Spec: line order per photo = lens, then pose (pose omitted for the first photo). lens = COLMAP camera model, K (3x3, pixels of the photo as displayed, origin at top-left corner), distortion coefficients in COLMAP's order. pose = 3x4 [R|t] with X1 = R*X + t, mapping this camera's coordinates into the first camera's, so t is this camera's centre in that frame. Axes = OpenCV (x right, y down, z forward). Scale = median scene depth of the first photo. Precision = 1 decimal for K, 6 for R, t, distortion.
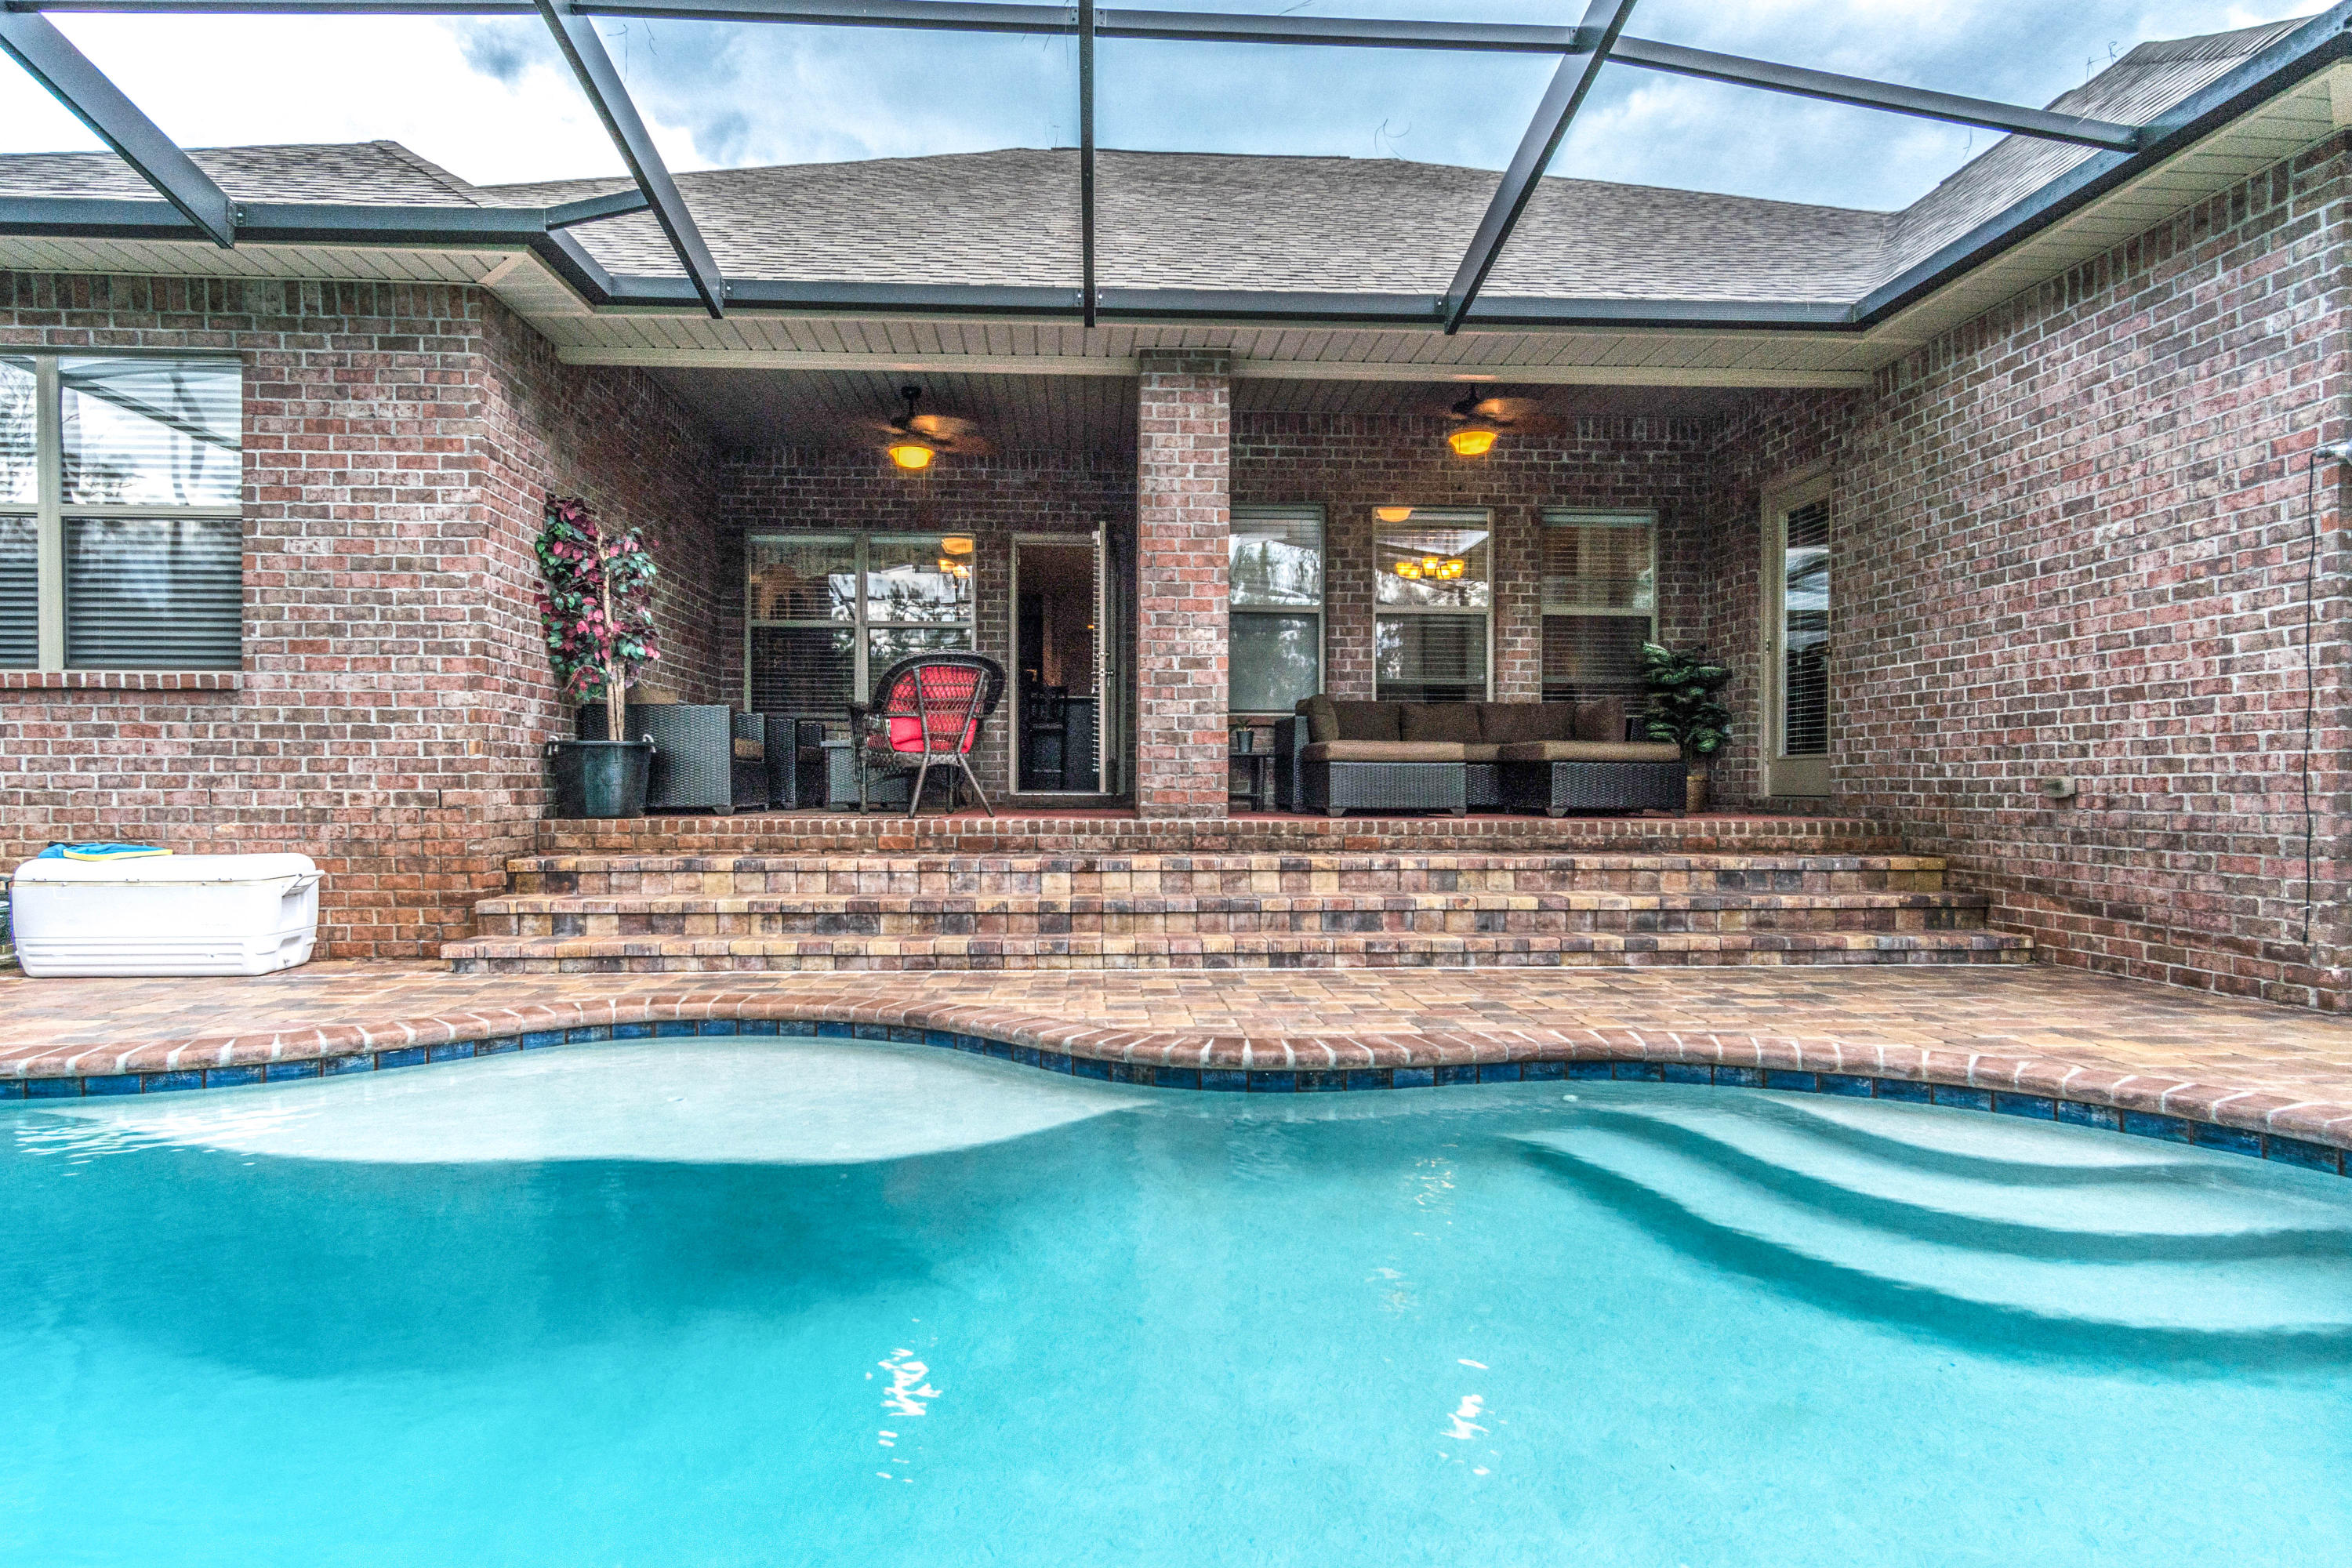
lens RADIAL K [[1250.2, 0, 1159.6], [0, 1250.2, 788.0], [0, 0, 1]] dist [0.006271, 0.003795]
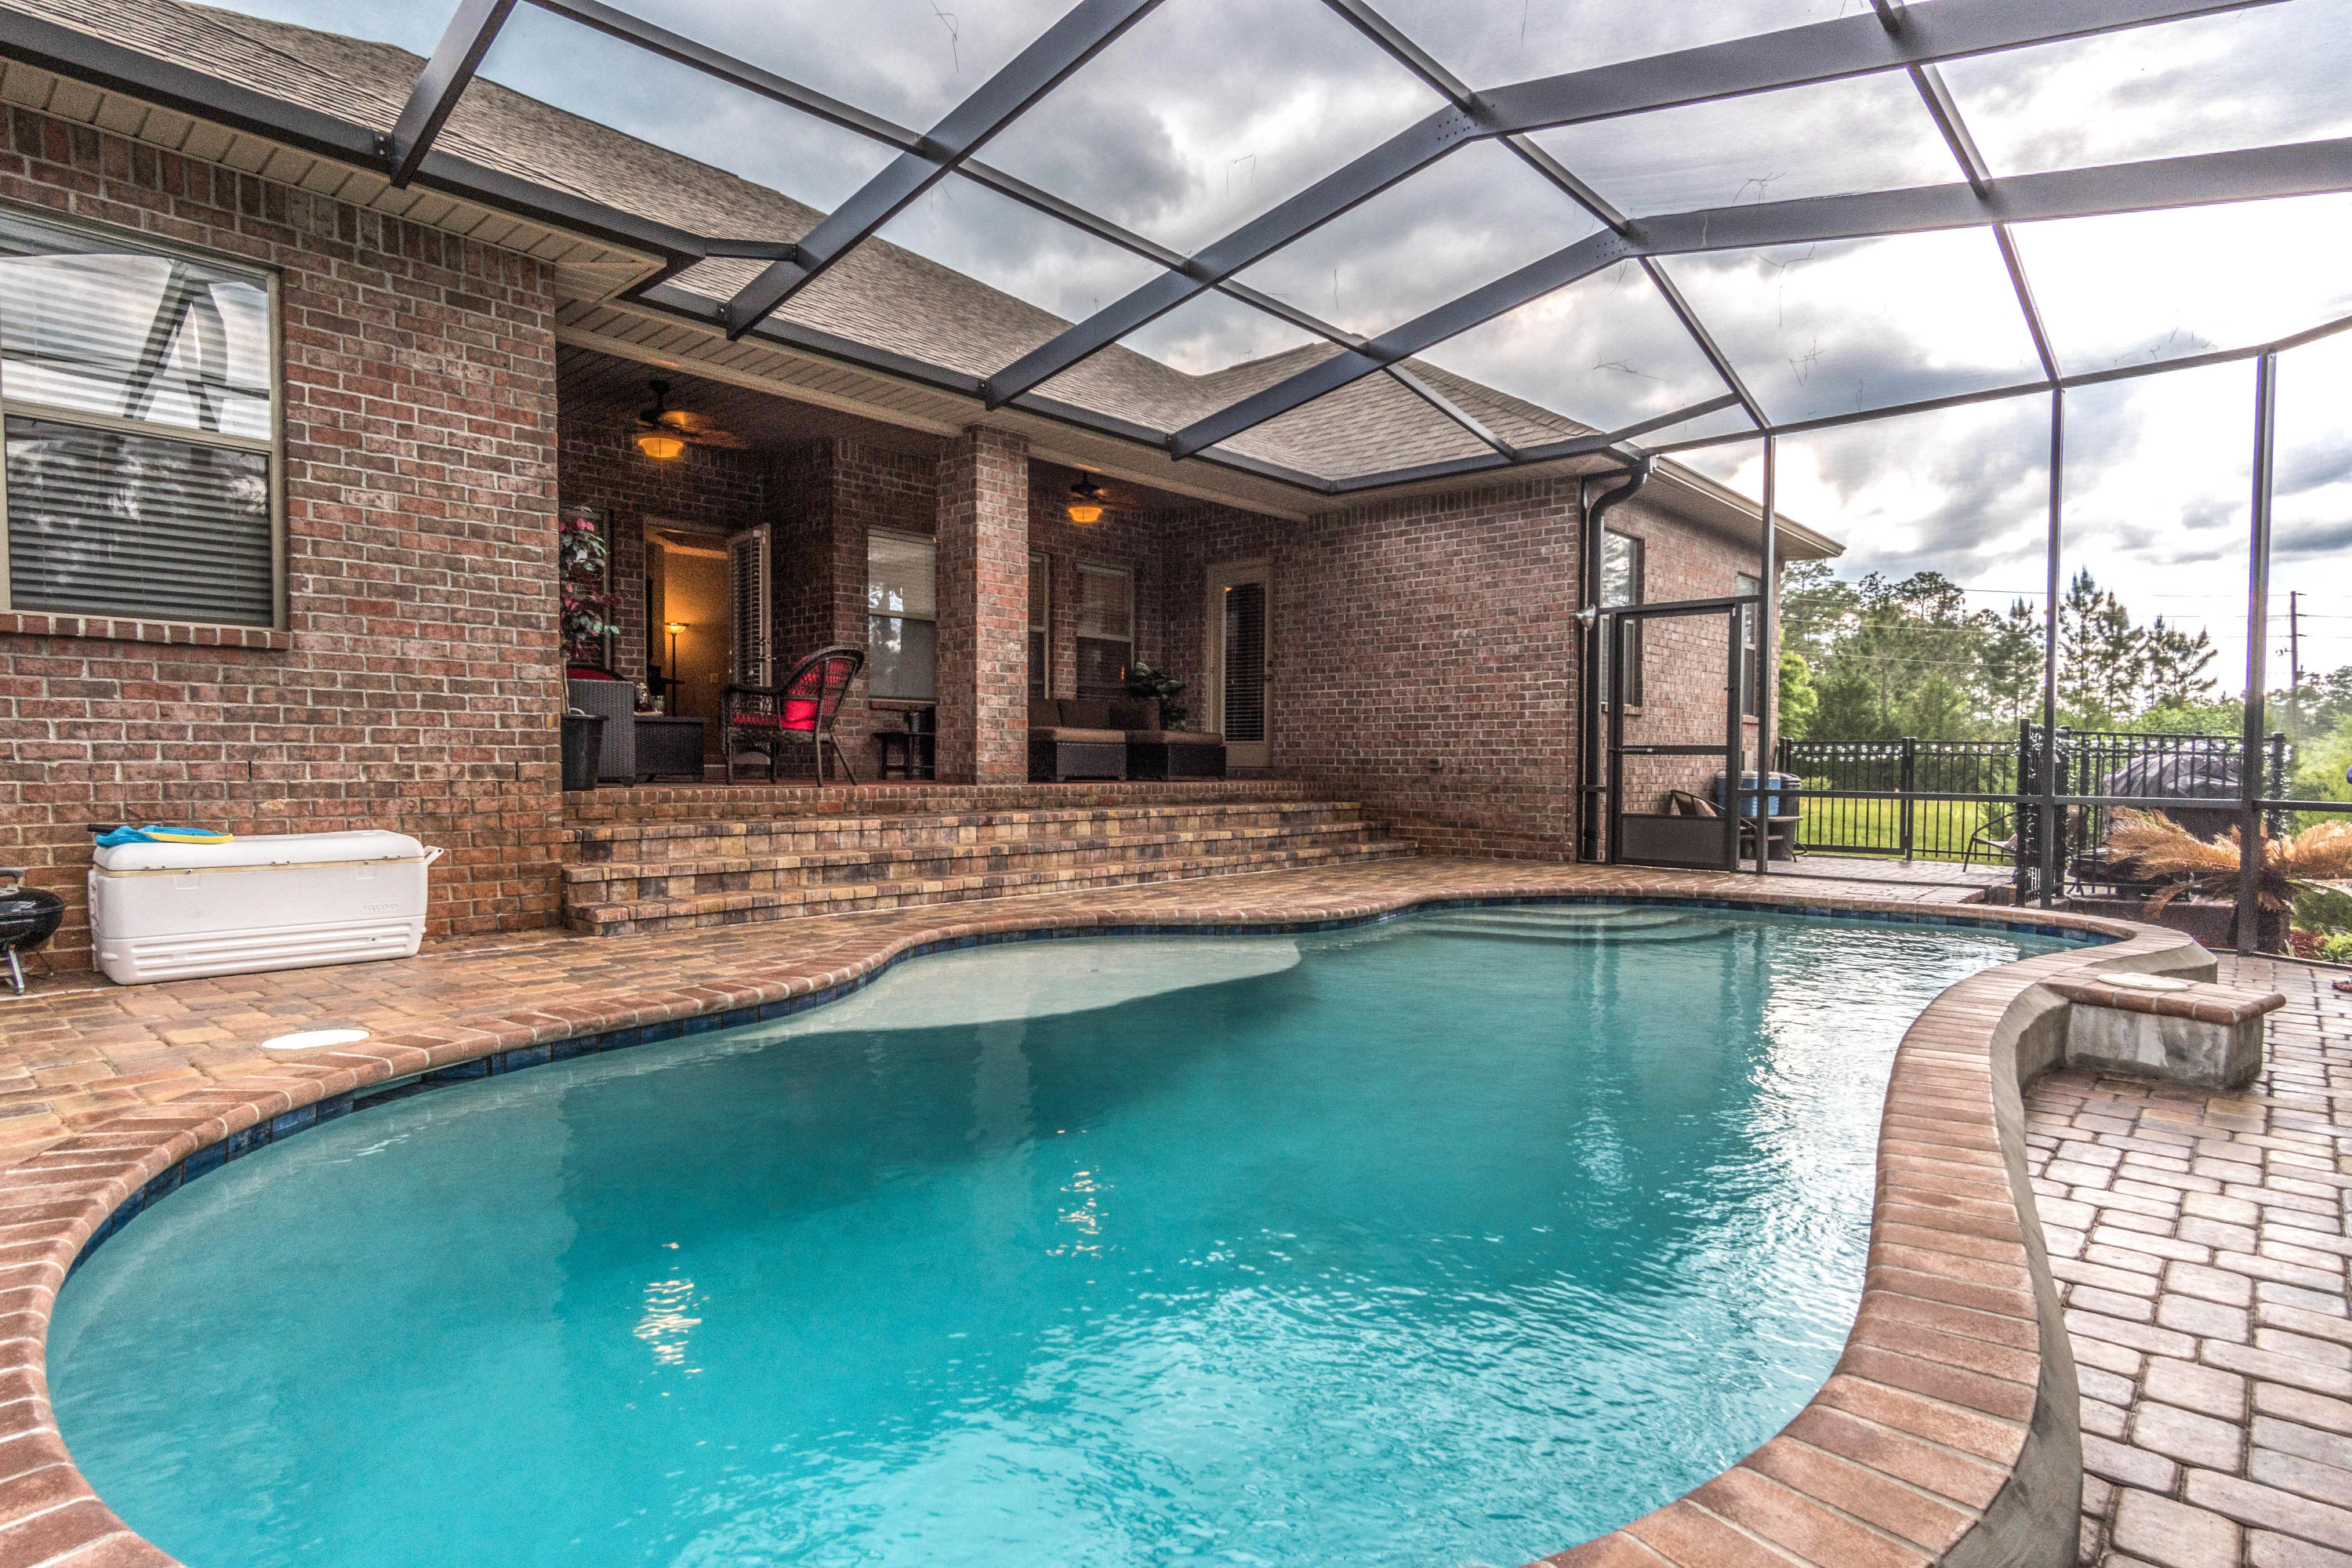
lens RADIAL K [[1250.2, 0, 1144.3], [0, 1250.2, 790.1], [0, 0, 1]] dist [0.006271, 0.003795]
pose [[0.719236, -0.013548, 0.694634, -0.909508], [-0.003448, 0.999728, 0.023069, -0.001224], [-0.694758, -0.018987, 0.718993, -0.067257]]
